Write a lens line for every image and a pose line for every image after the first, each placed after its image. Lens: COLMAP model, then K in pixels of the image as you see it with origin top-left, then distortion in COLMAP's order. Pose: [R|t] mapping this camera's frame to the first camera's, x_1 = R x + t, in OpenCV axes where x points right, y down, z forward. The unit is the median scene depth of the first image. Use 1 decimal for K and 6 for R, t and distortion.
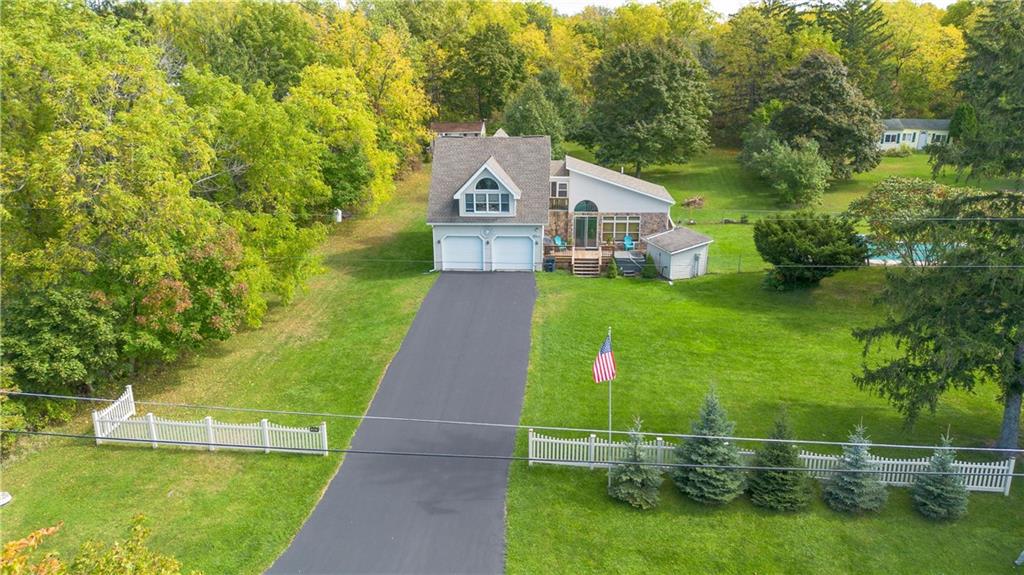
lens RADIAL K [[728.1, 0, 516.9], [0, 728.1, 290.4], [0, 0, 1]] dist [0.081571, -0.108918]
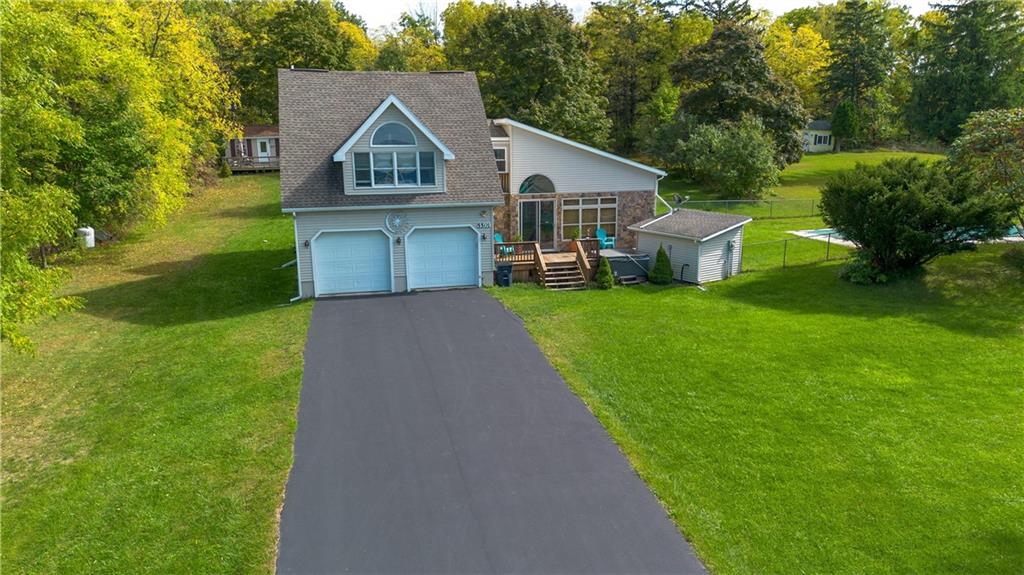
lens RADIAL K [[723.5, 0, 516.0], [0, 723.5, 289.3], [0, 0, 1]] dist [0.081740, -0.103996]
pose [[0.952930, -0.067186, 0.295653, -0.121249], [0.093874, 0.992602, -0.077002, 0.023016], [-0.288293, 0.101131, 0.952187, 0.441494]]
